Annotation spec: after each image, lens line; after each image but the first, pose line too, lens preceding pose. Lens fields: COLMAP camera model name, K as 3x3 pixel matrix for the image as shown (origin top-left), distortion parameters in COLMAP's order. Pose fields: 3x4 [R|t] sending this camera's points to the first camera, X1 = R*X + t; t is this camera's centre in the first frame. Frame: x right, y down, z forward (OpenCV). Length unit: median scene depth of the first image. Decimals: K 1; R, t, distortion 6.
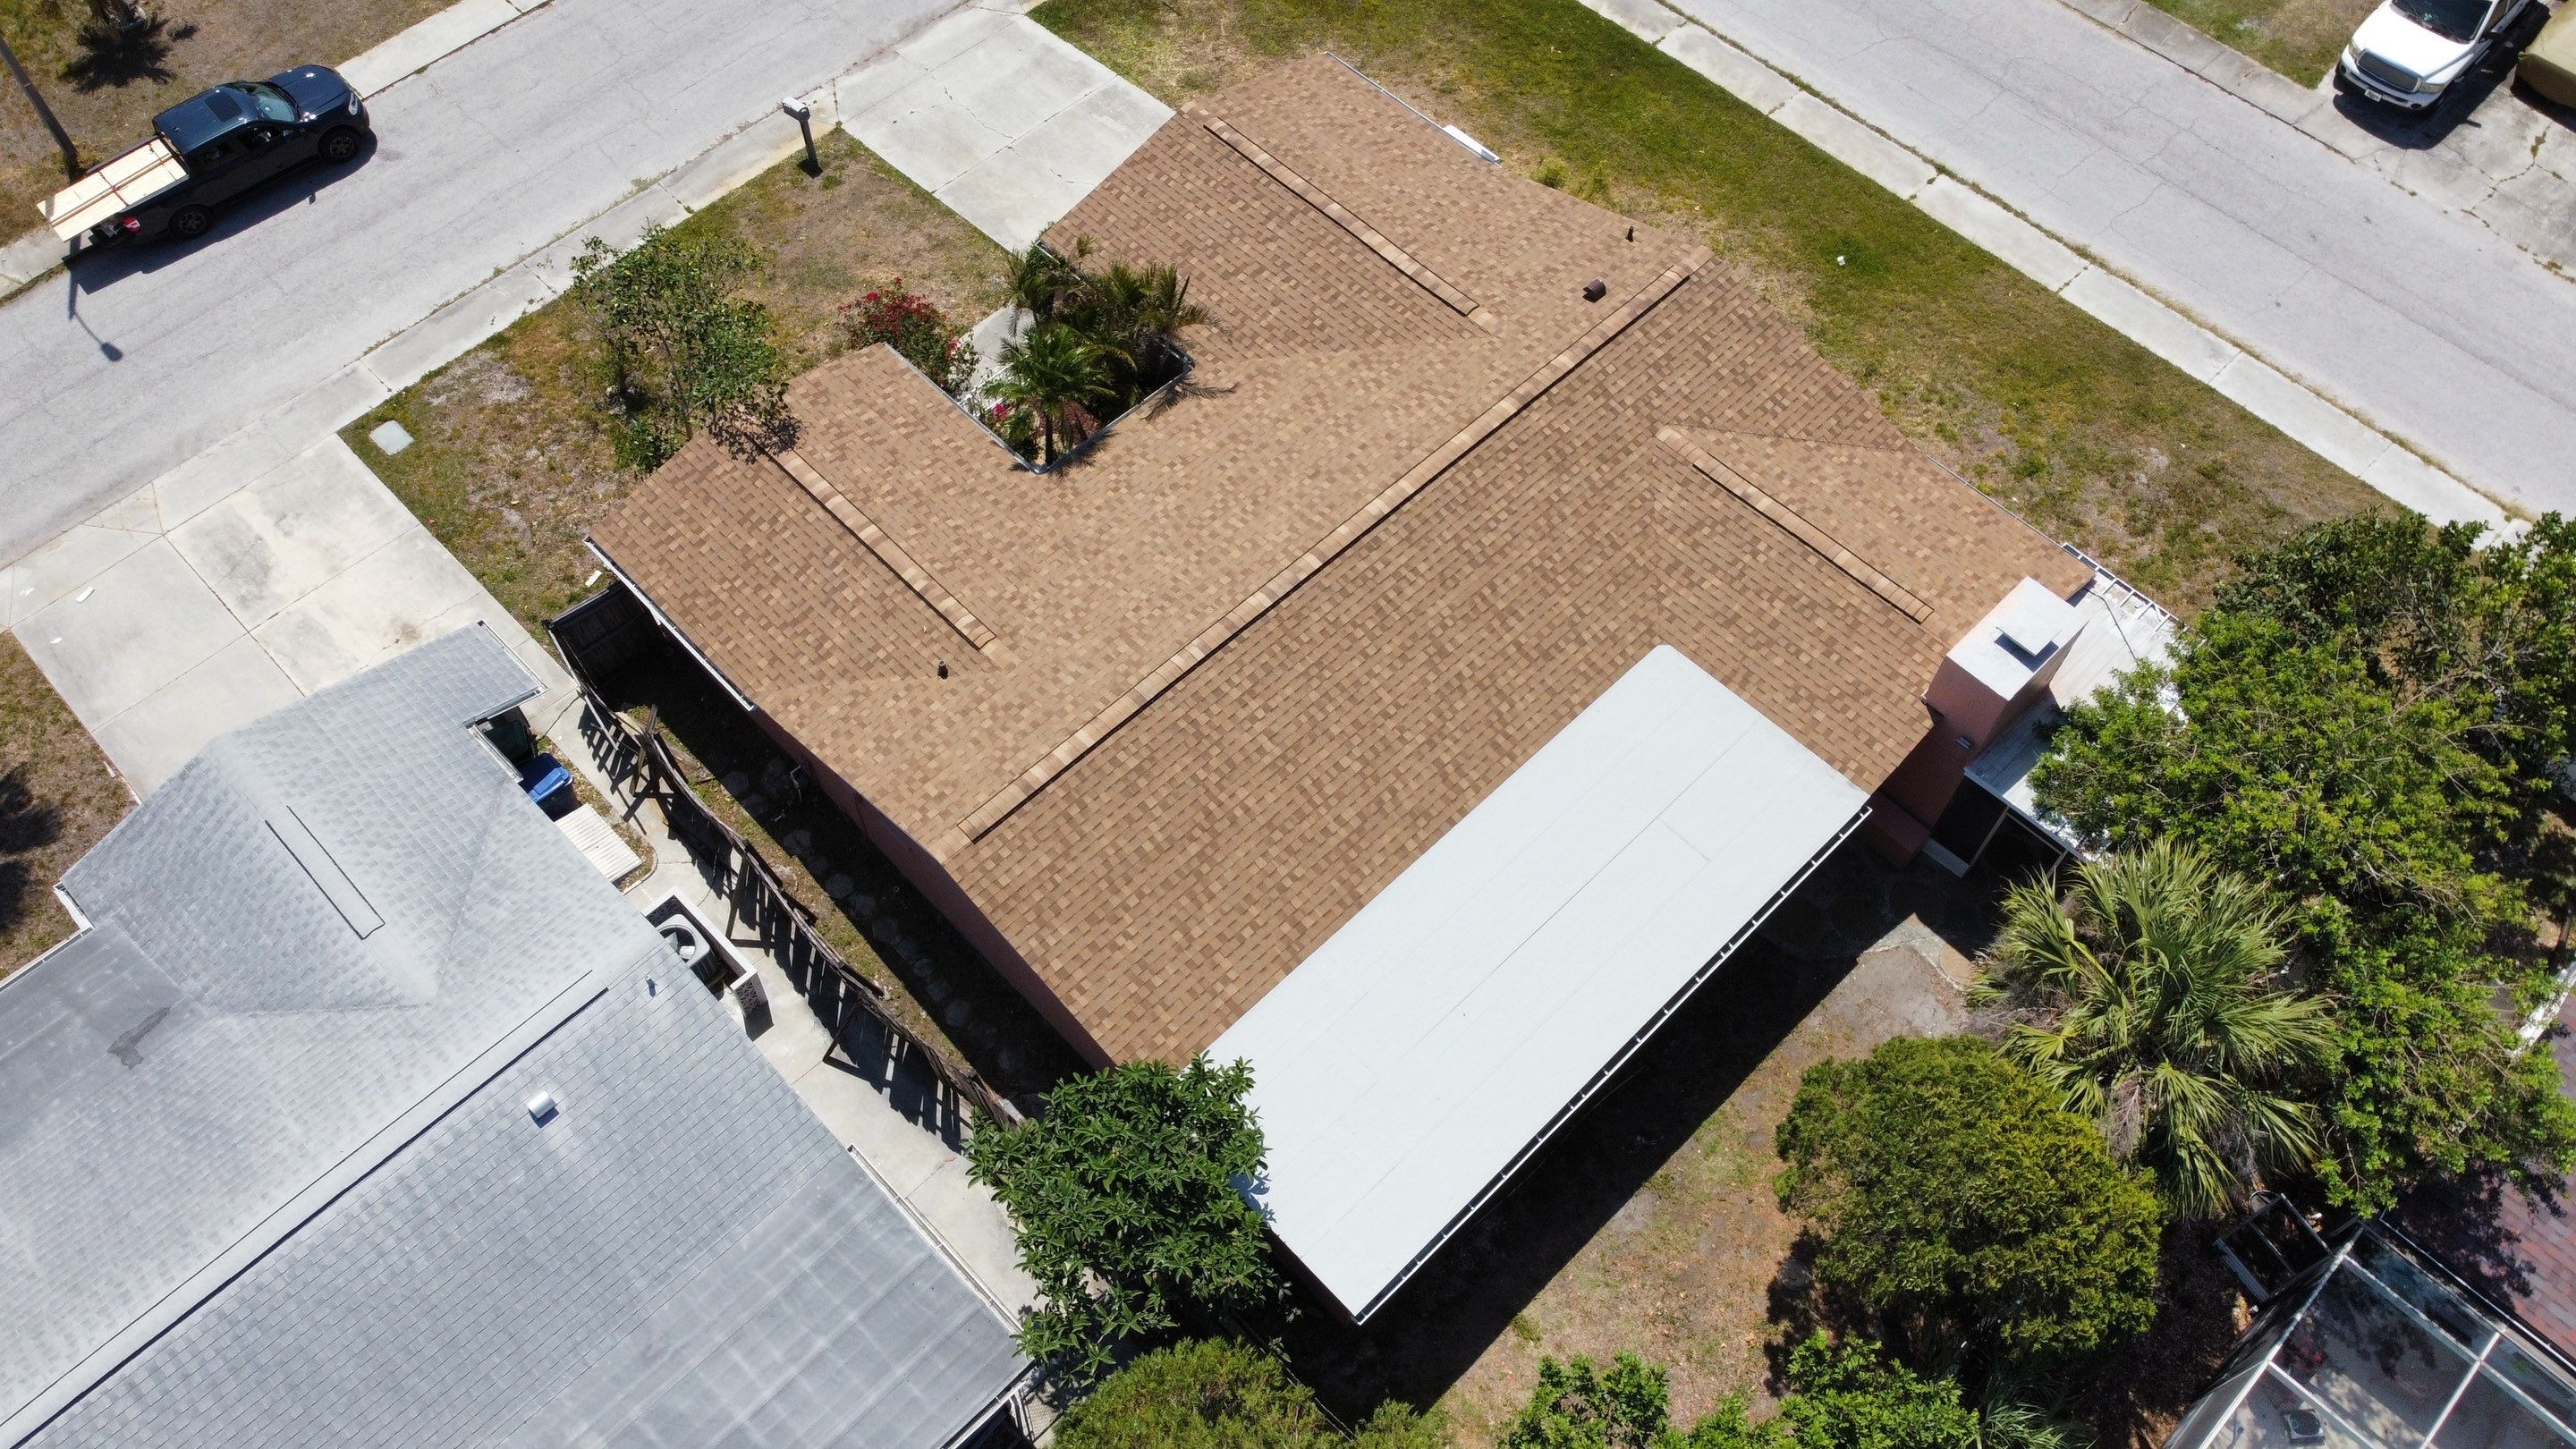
lens RADIAL K [[1950.3, 0, 1263.4], [0, 1950.3, 673.8], [0, 0, 1]] dist [0.023971, -0.046805]
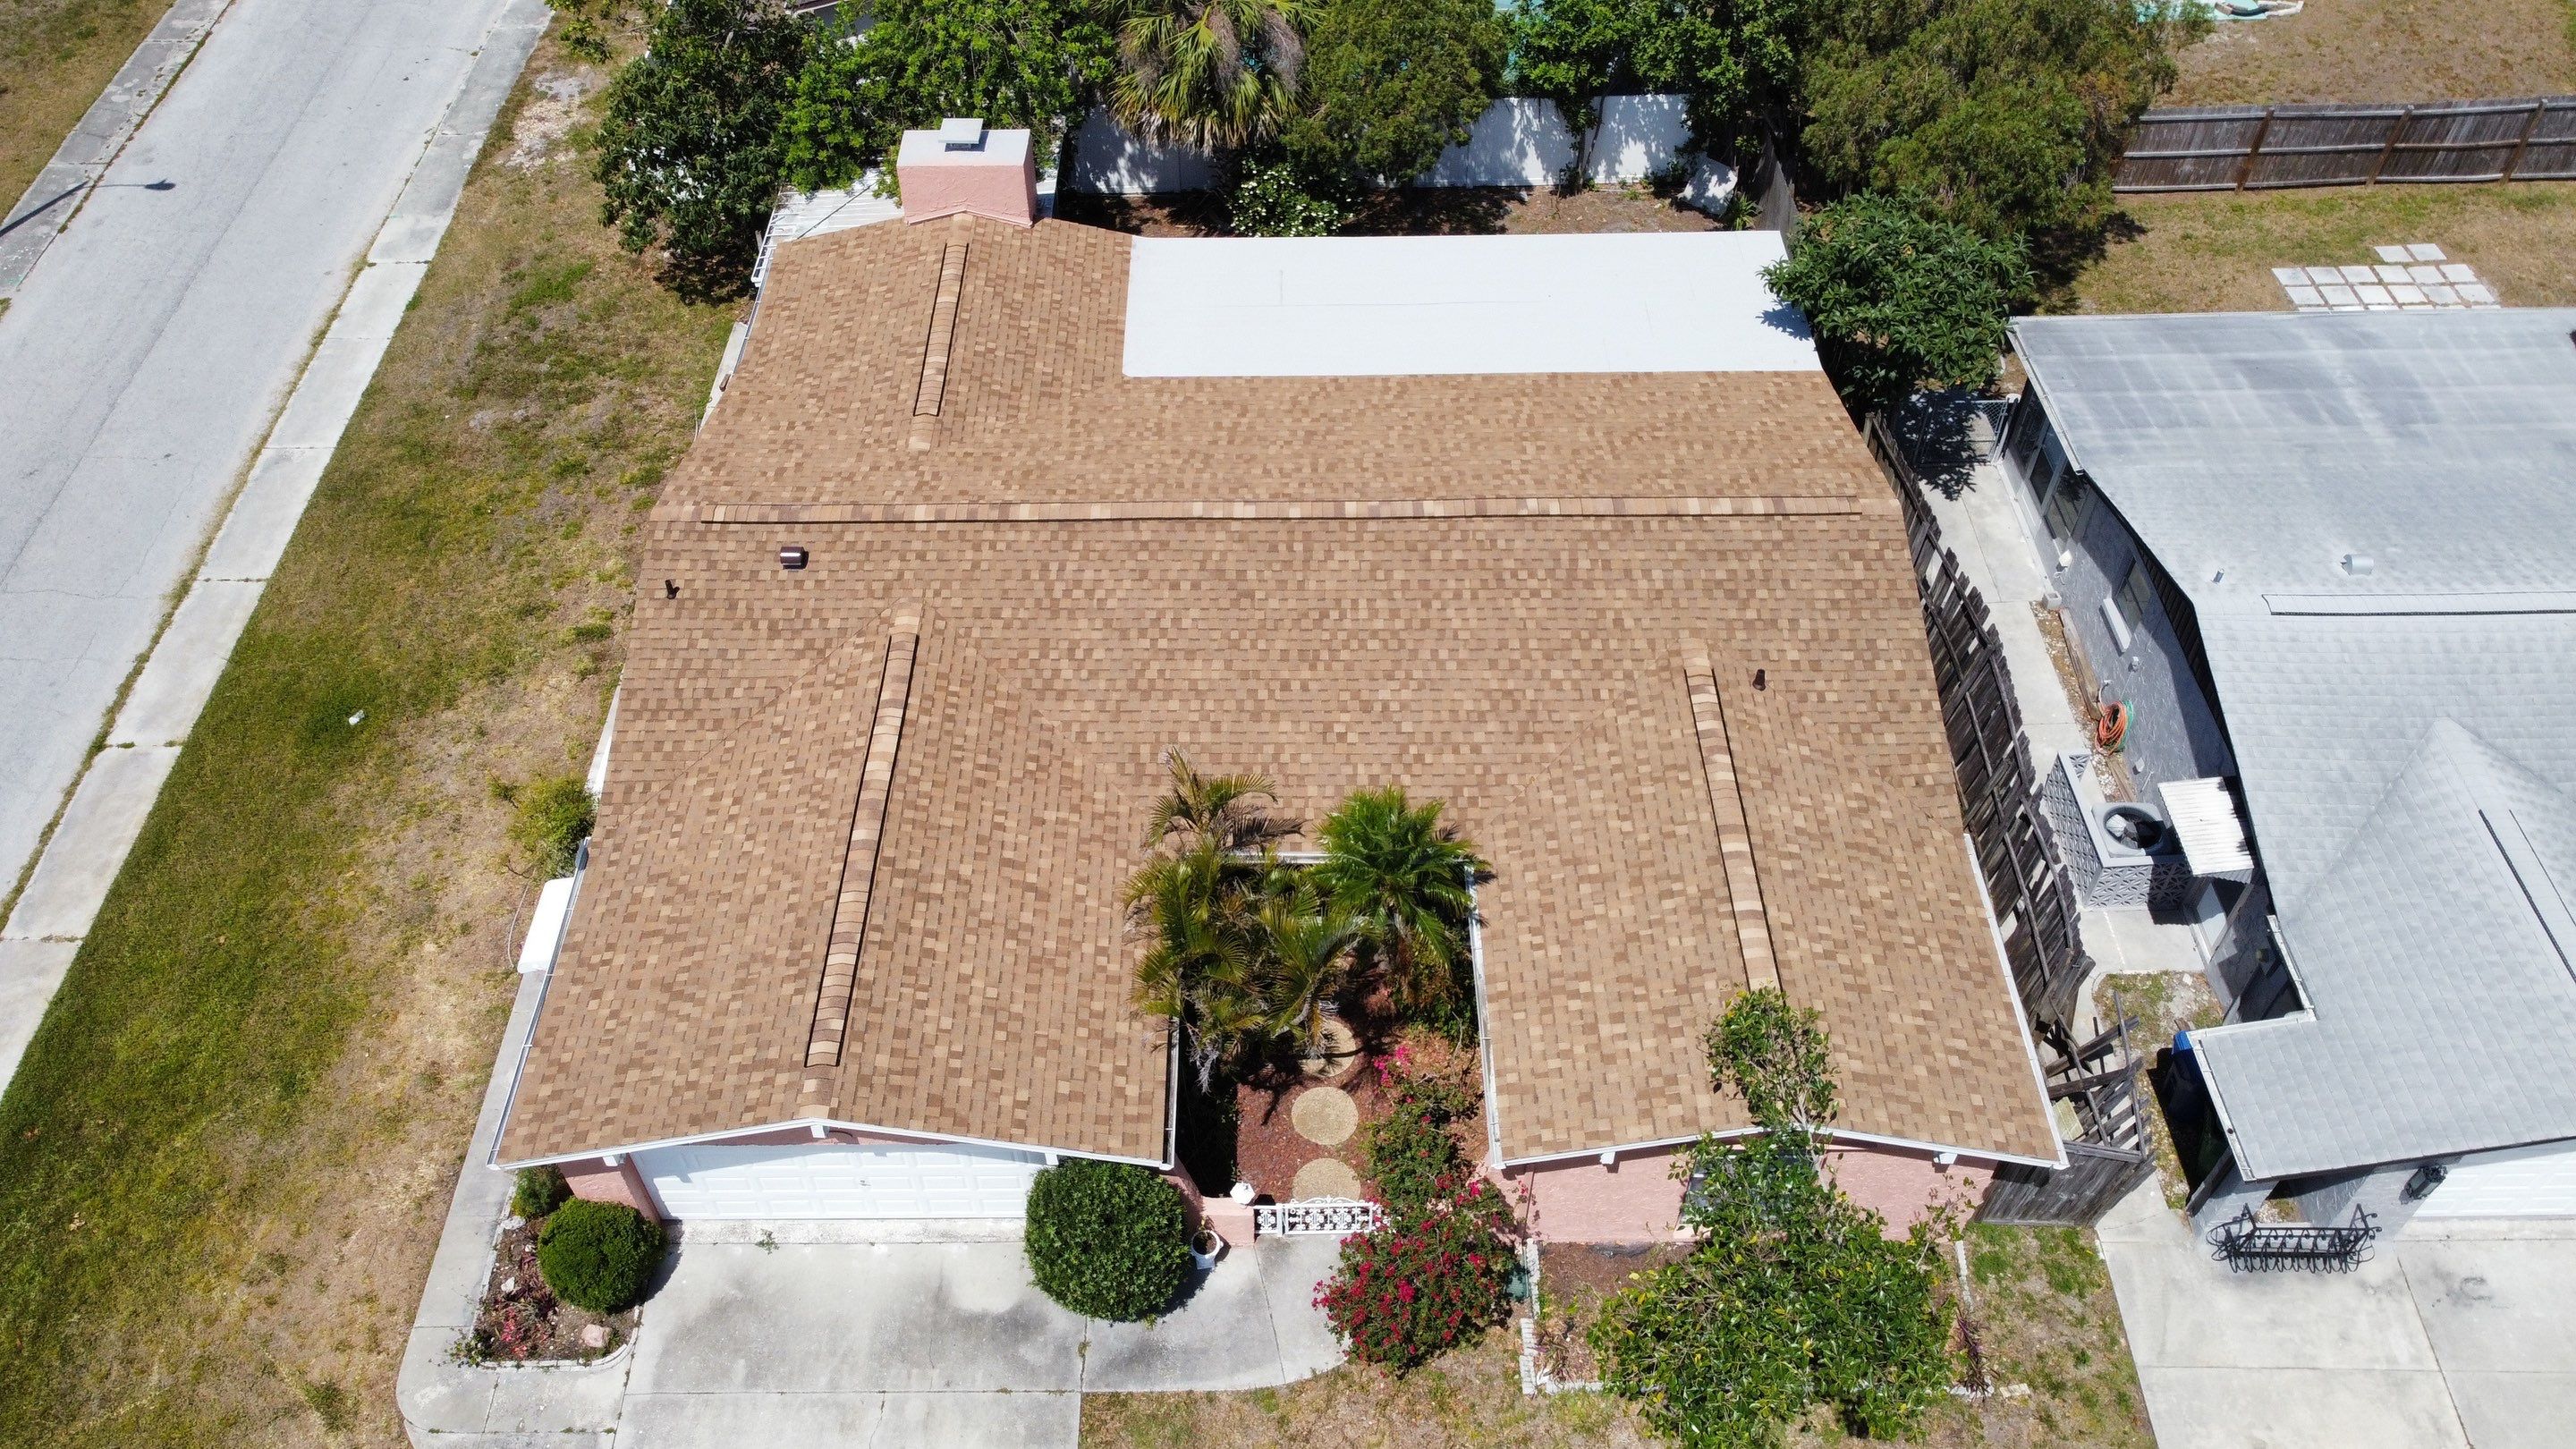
lens RADIAL K [[1950.3, 0, 1237.3], [0, 1950.3, 701.5], [0, 0, 1]] dist [0.023971, -0.046805]
pose [[-0.708014, -0.509370, 0.489140, -0.394974], [0.599476, -0.067385, 0.797551, -0.760719], [-0.373288, 0.857905, 0.353064, 0.740120]]
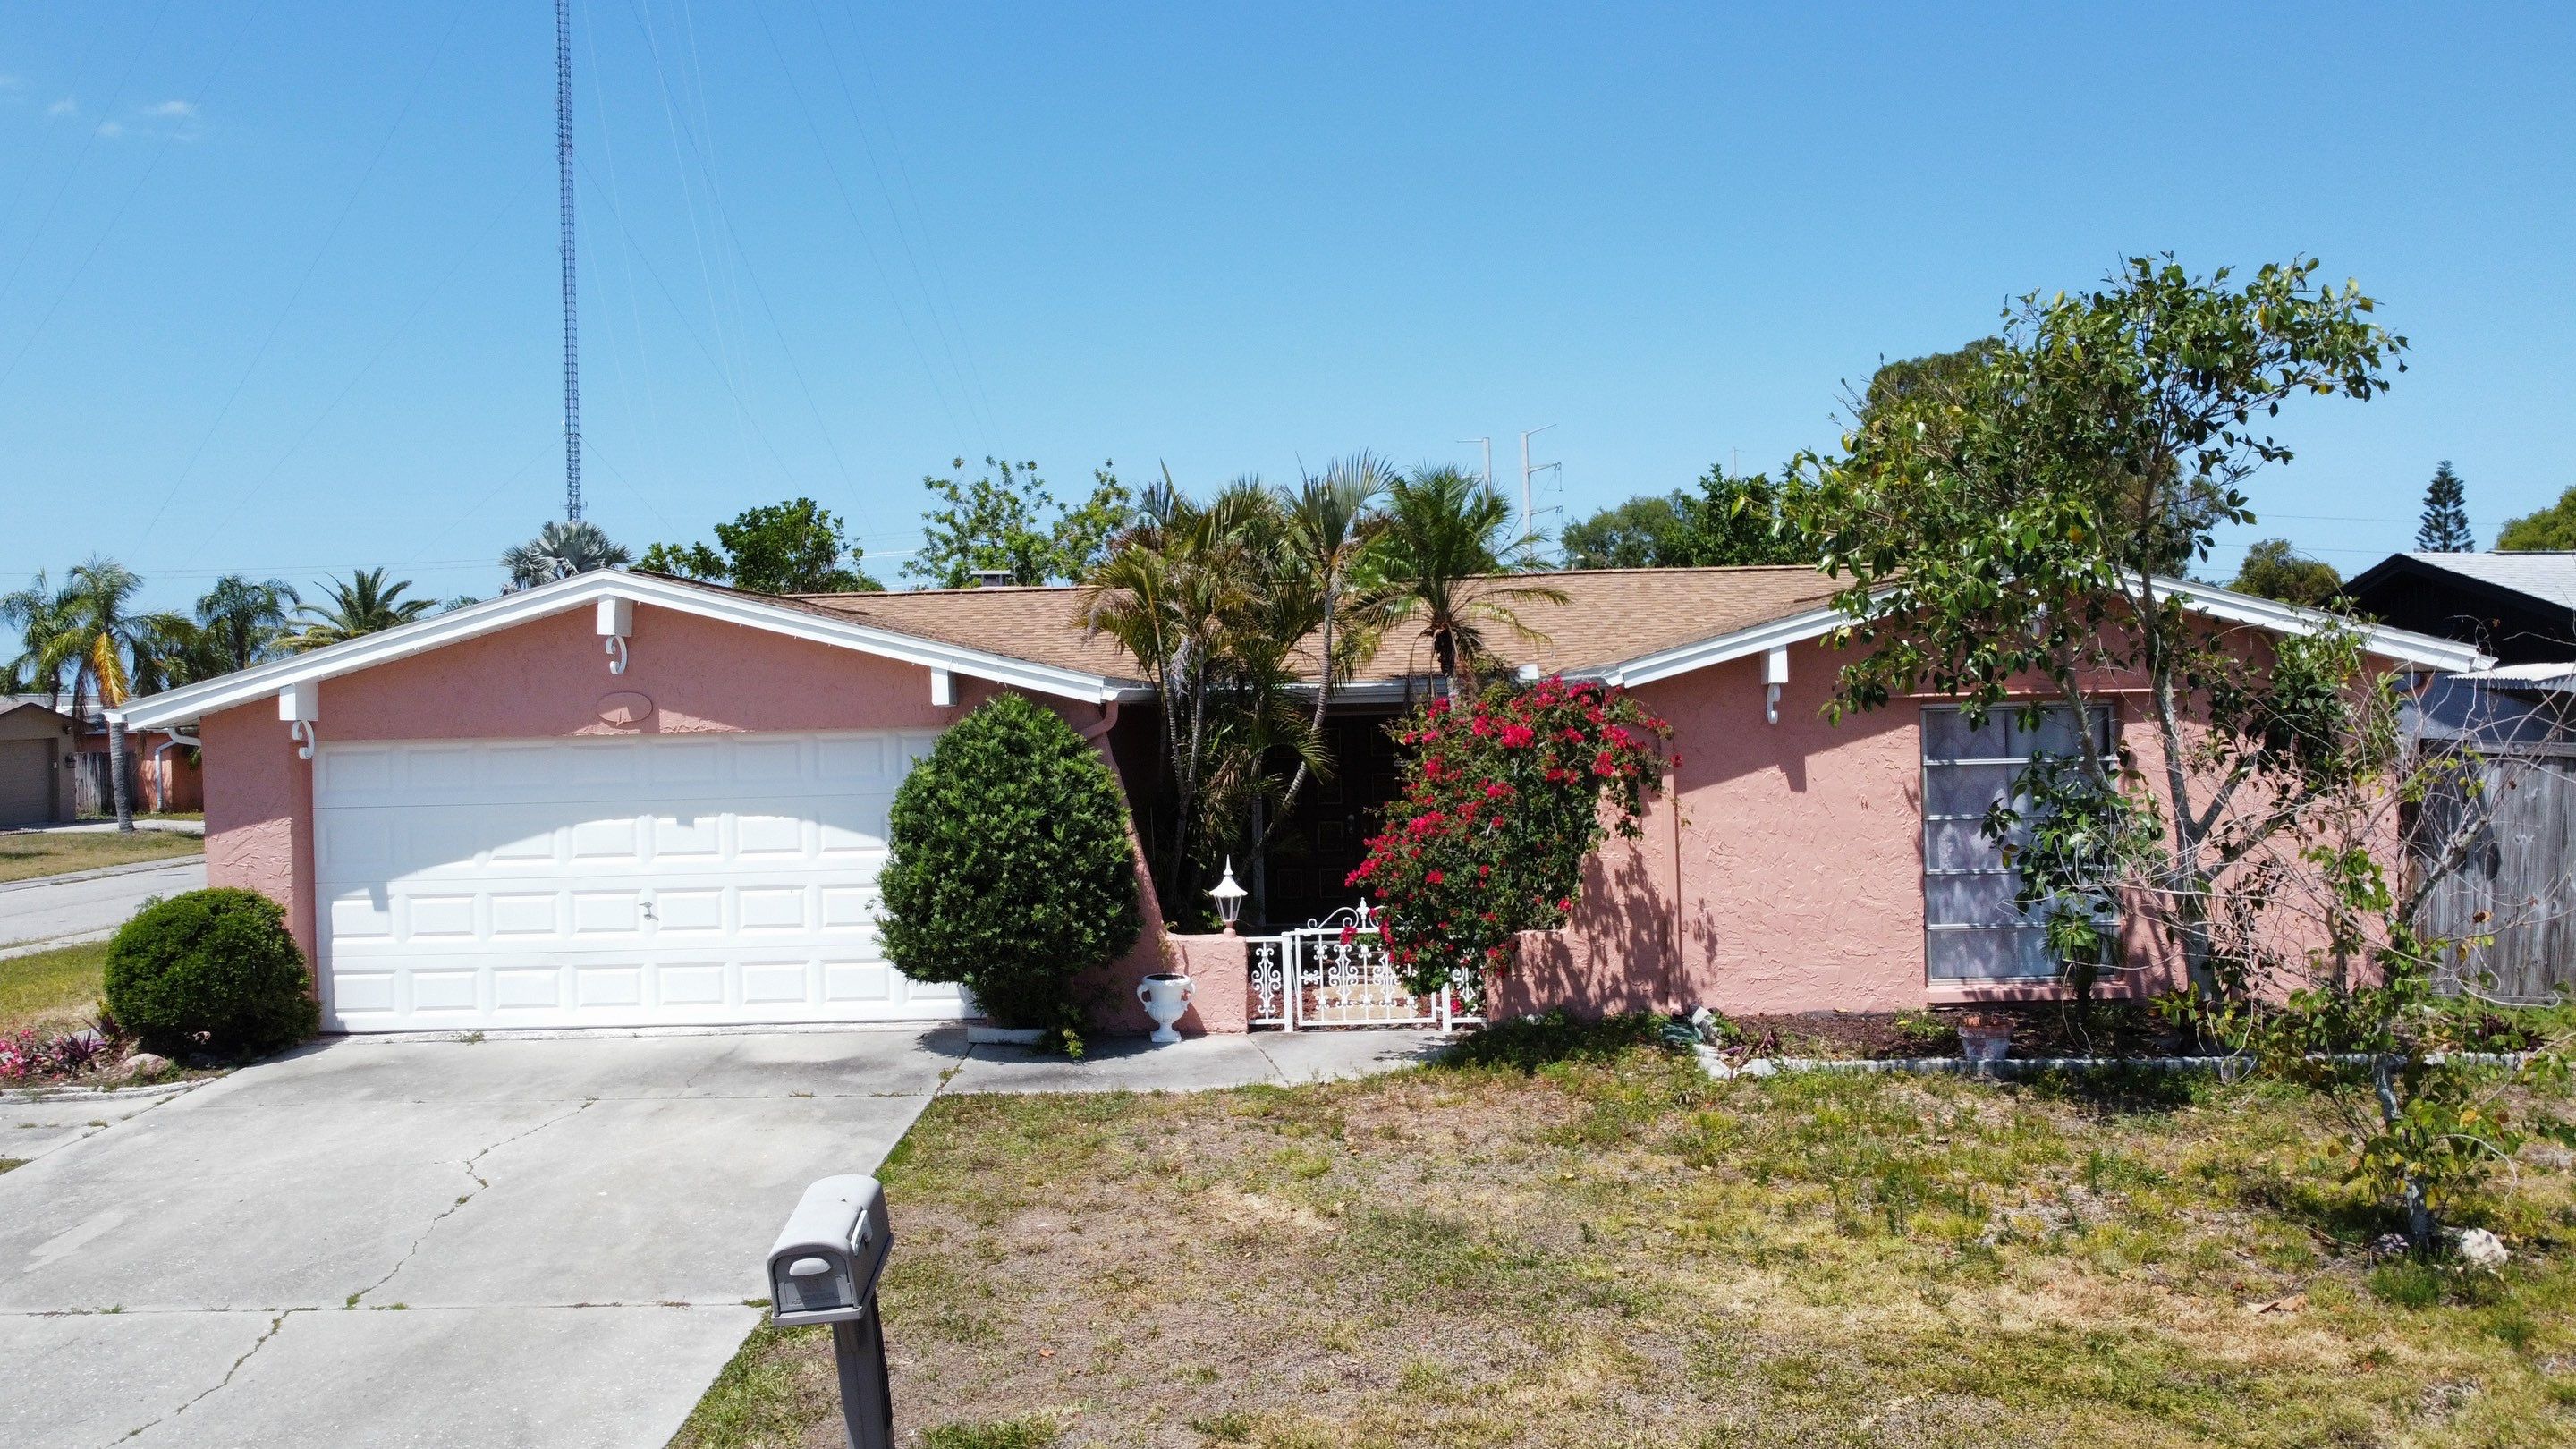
lens RADIAL K [[1950.3, 0, 1242.6], [0, 1950.3, 672.7], [0, 0, 1]] dist [0.023971, -0.046805]
pose [[-0.681602, 0.024492, 0.731313, -0.477613], [0.622223, 0.545317, 0.561665, -0.483272], [-0.385042, 0.837872, -0.386929, 1.282595]]
